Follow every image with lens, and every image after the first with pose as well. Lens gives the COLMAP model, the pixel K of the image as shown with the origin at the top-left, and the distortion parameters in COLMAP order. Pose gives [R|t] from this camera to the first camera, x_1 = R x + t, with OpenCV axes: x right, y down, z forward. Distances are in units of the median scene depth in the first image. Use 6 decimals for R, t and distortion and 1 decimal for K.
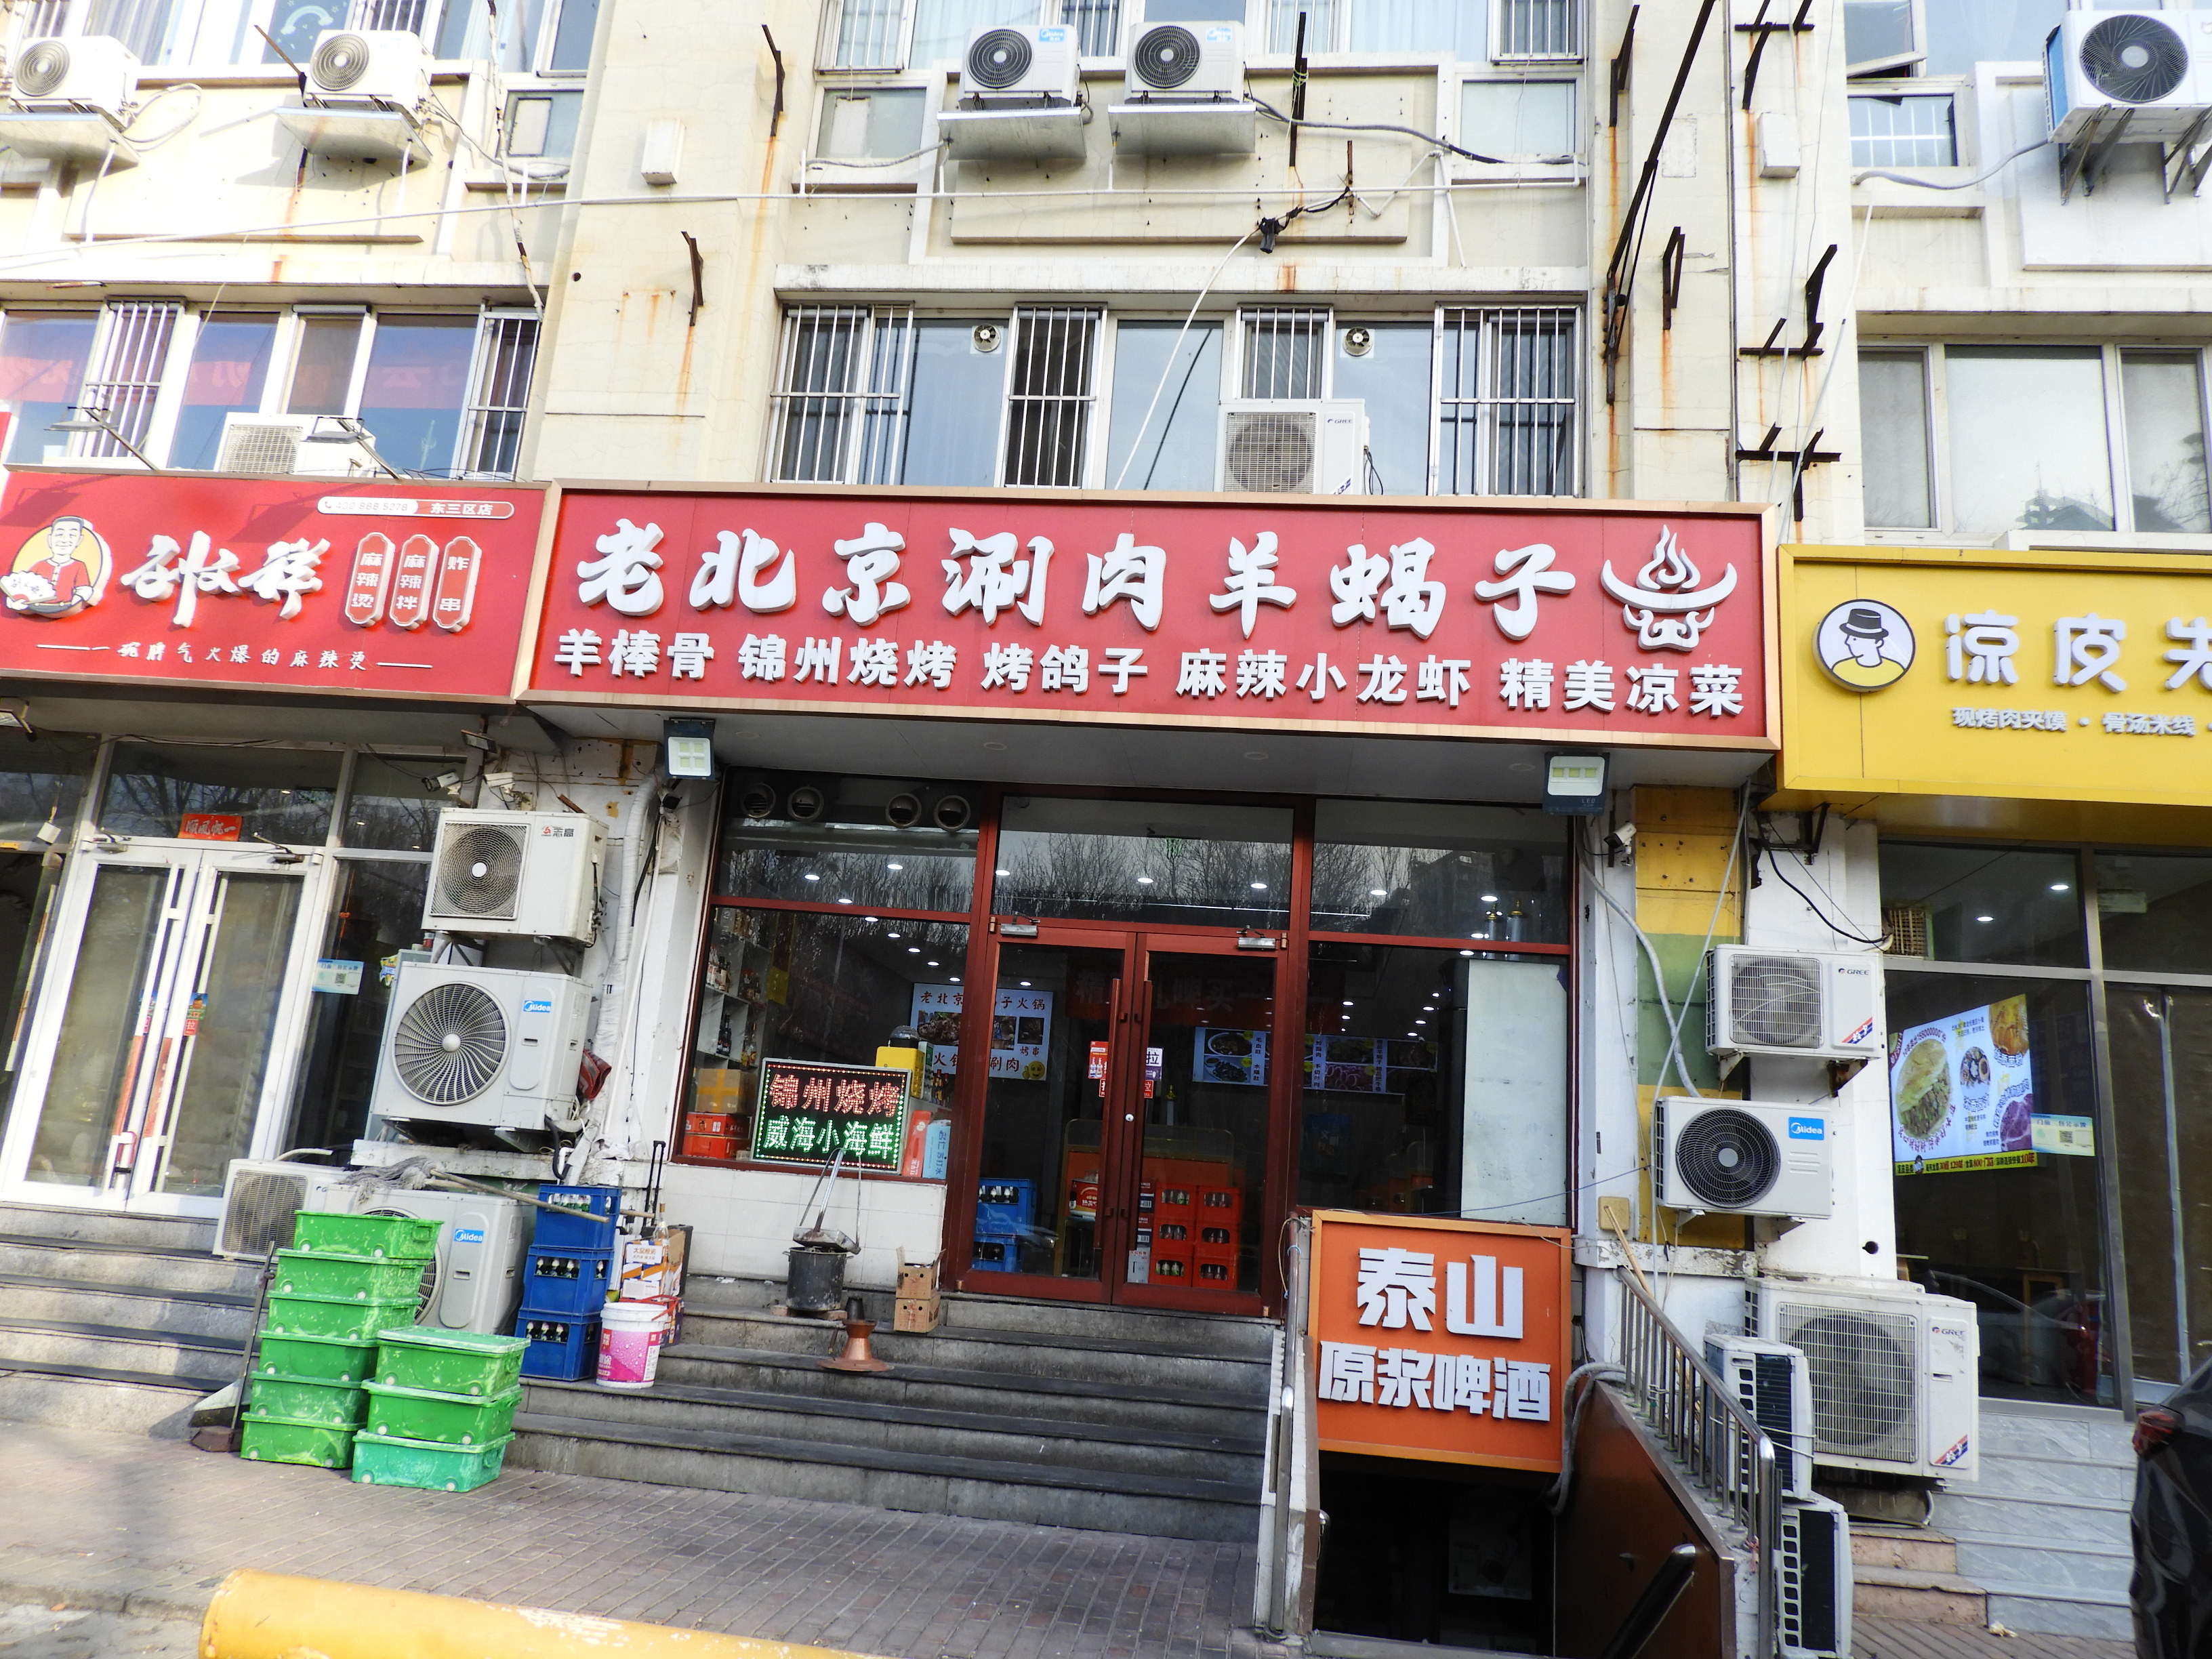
lens RADIAL K [[1574.9, 0, 1106.6], [0, 1574.9, 835.1], [0, 0, 1]] dist [0.012692, -0.006222]
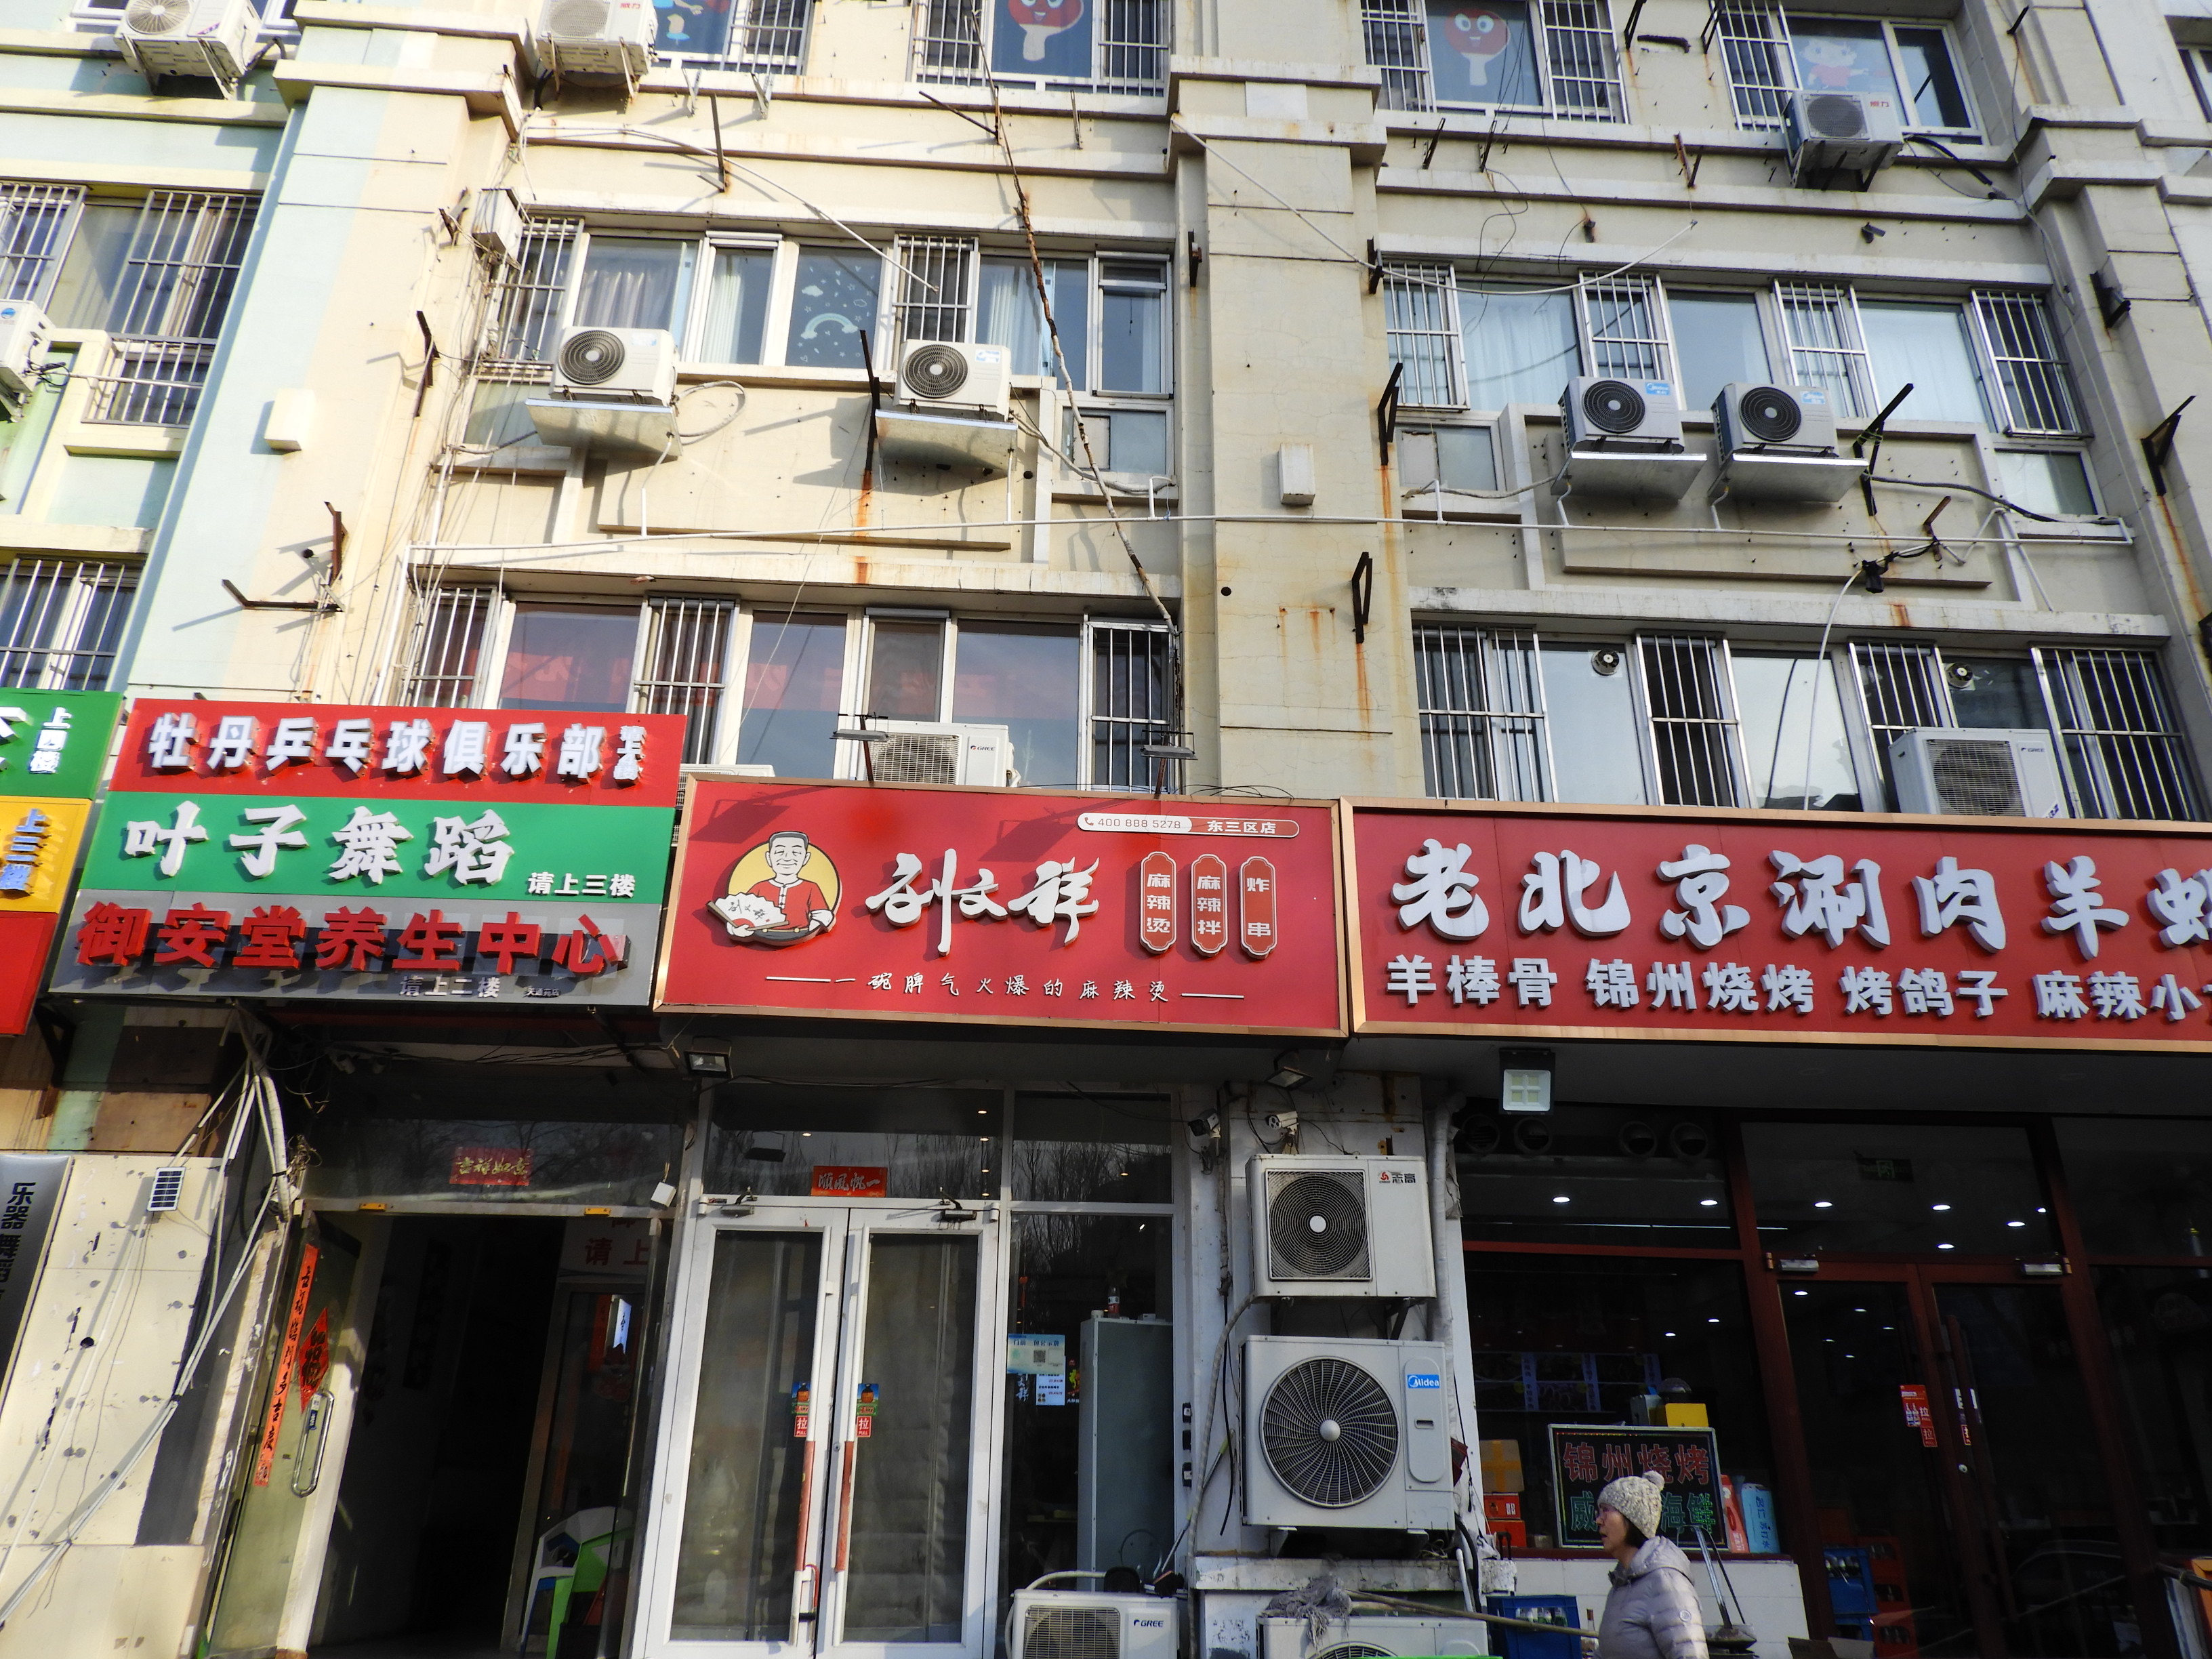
lens RADIAL K [[1582.9, 0, 1106.0], [0, 1582.9, 829.5], [0, 0, 1]] dist [0.013098, -0.000899]
pose [[0.981903, 0.007276, 0.189246, -0.642723], [0.028375, 0.982330, -0.184995, -0.032488], [-0.187248, 0.187017, 0.964346, 0.106189]]
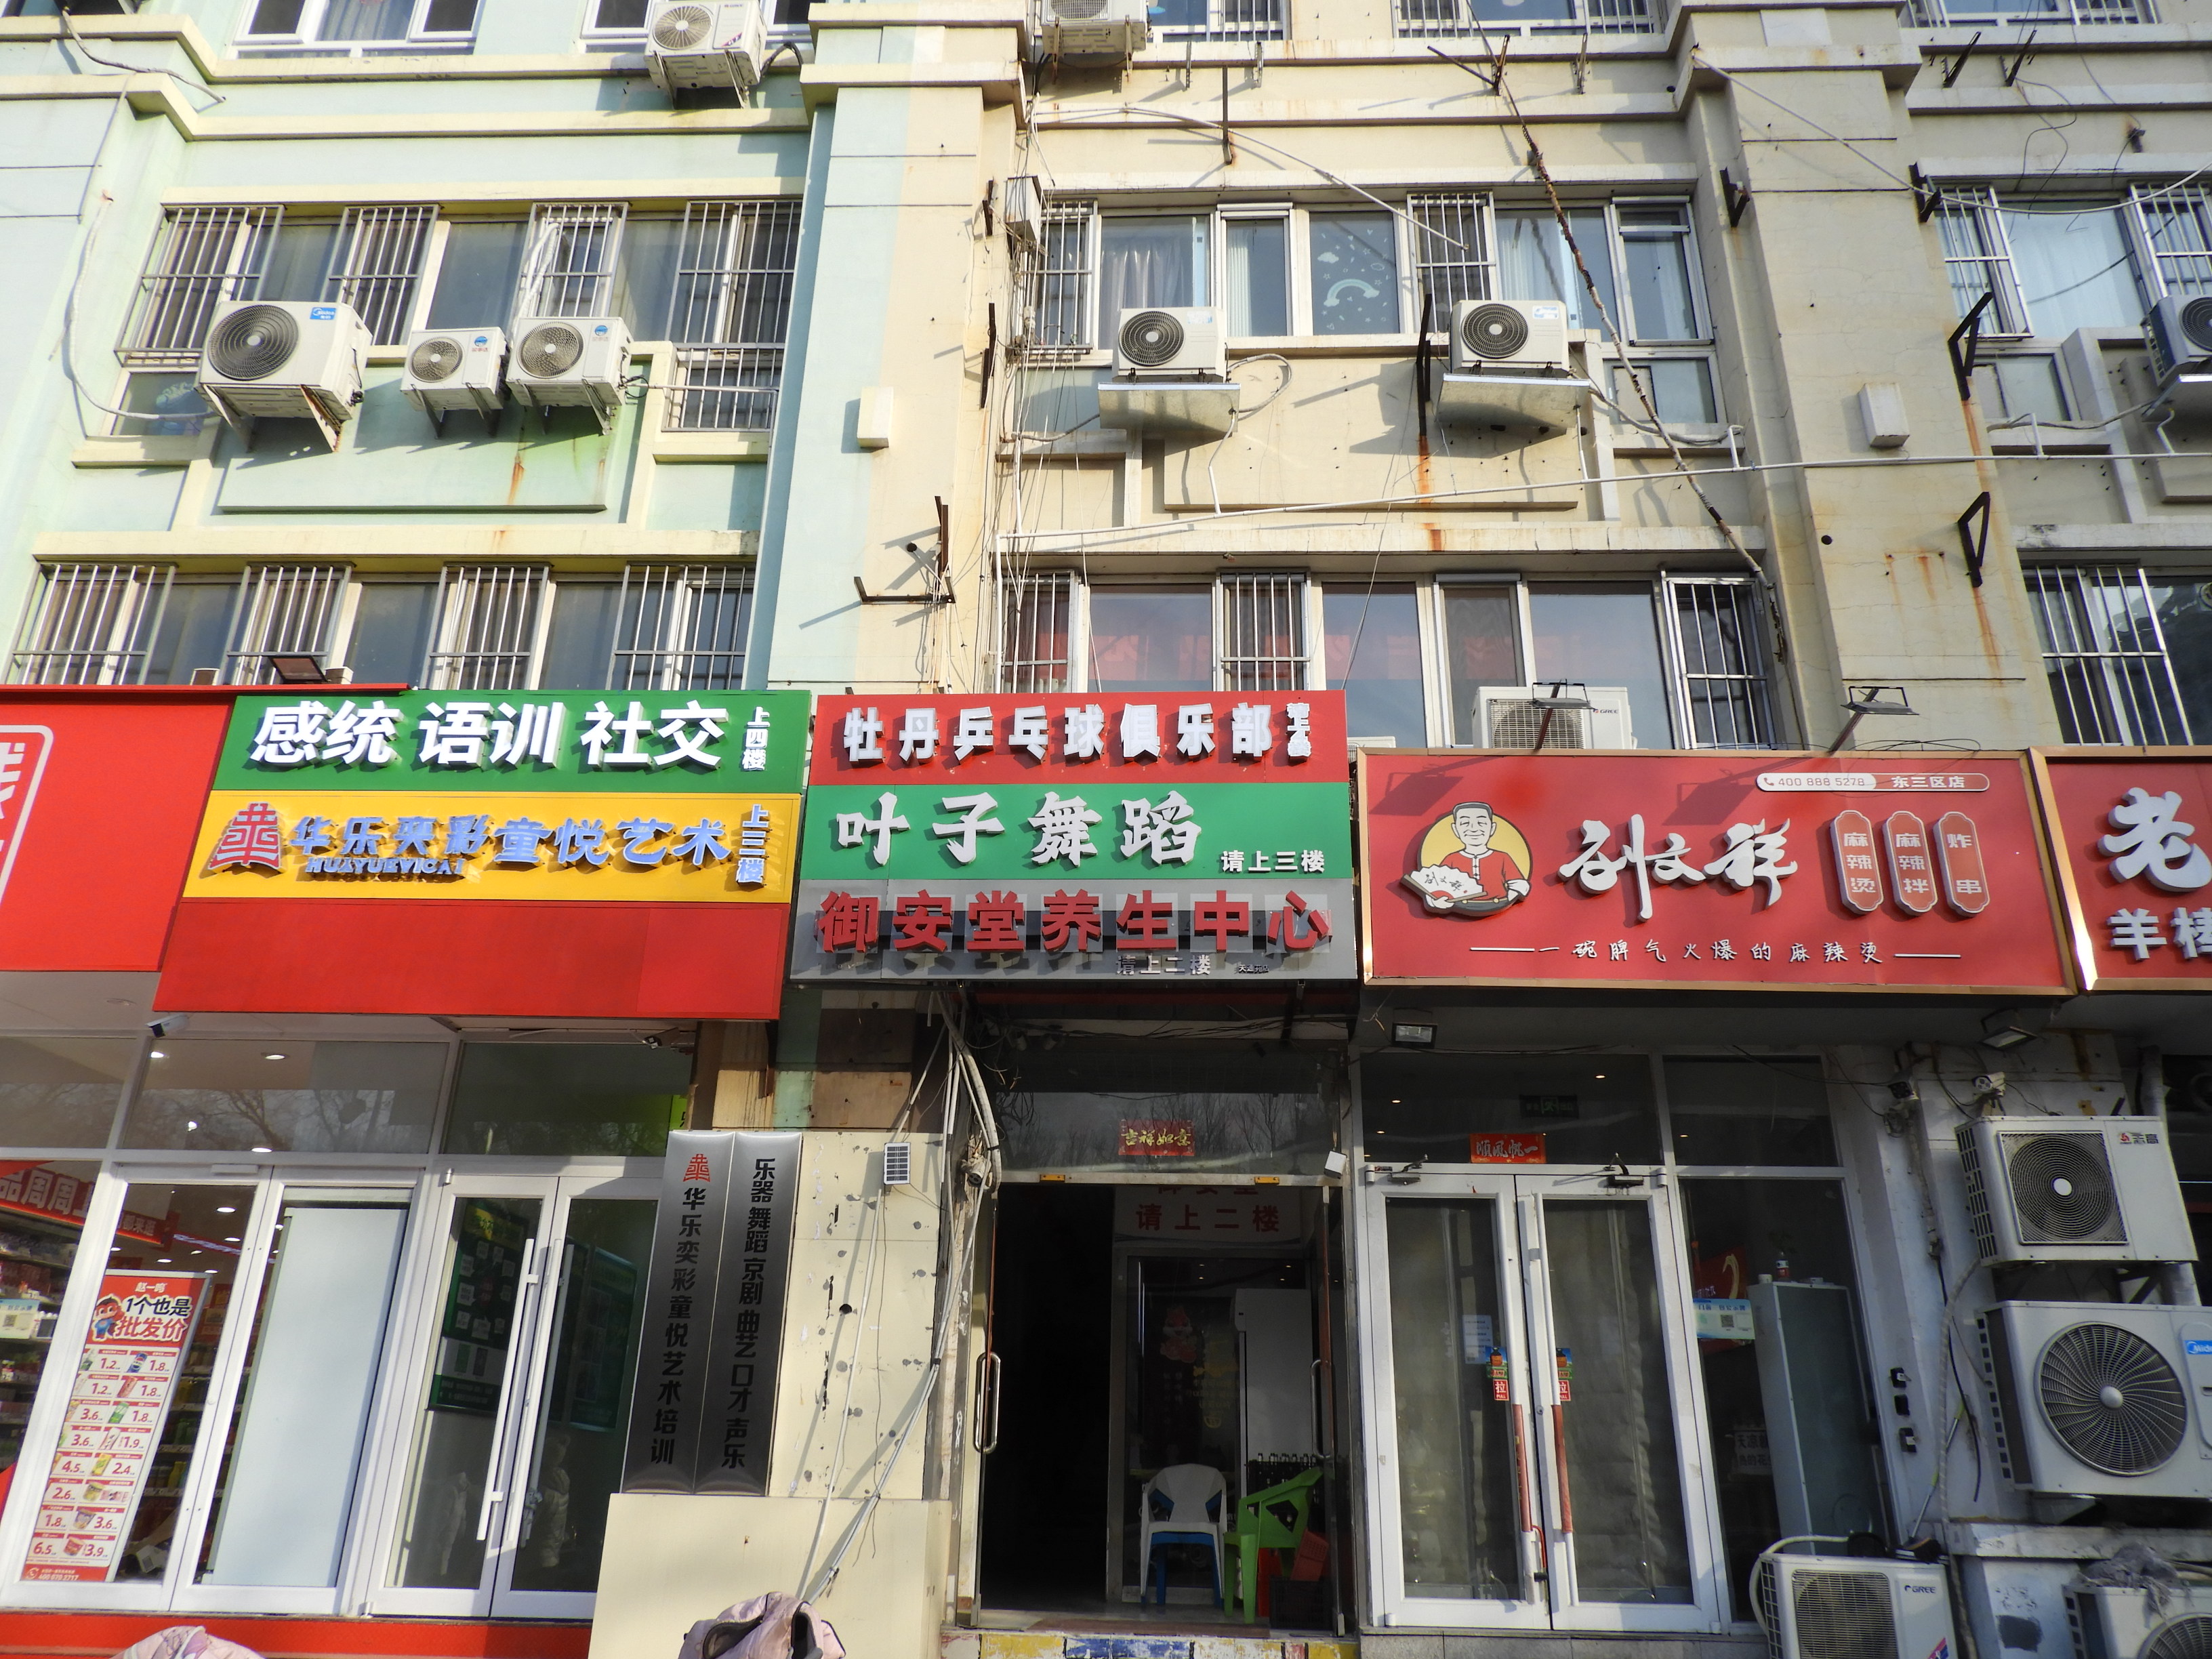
lens RADIAL K [[1574.9, 0, 1106.6], [0, 1574.9, 835.1], [0, 0, 1]] dist [0.012692, -0.006222]
pose [[0.994489, -0.029171, 0.100696, -0.940001], [0.045087, 0.986150, -0.159607, -0.050432], [-0.094646, 0.163268, 0.982032, 0.149436]]
